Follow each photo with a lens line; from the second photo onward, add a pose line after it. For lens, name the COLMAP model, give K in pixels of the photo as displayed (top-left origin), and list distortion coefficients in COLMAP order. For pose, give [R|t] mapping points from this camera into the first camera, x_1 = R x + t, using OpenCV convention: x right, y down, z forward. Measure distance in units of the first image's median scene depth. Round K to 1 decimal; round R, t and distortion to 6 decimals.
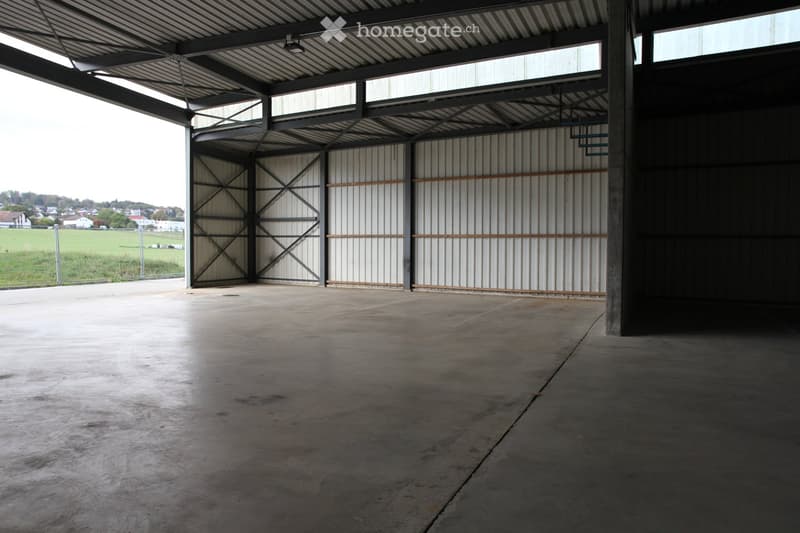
lens RADIAL K [[633.3, 0, 401.2], [0, 633.3, 261.0], [0, 0, 1]] dist [-0.038931, 0.011881]
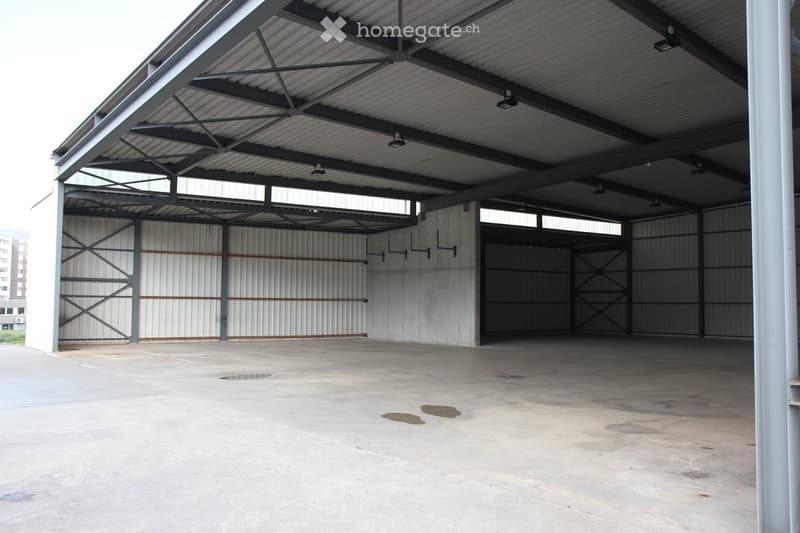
lens RADIAL K [[633.3, 0, 394.0], [0, 633.3, 271.5], [0, 0, 1]] dist [-0.038931, 0.011881]
pose [[0.433114, 0.049969, 0.899953, -0.902640], [0.020679, 0.997648, -0.065345, -0.002849], [-0.901102, 0.046912, 0.431062, 0.132575]]
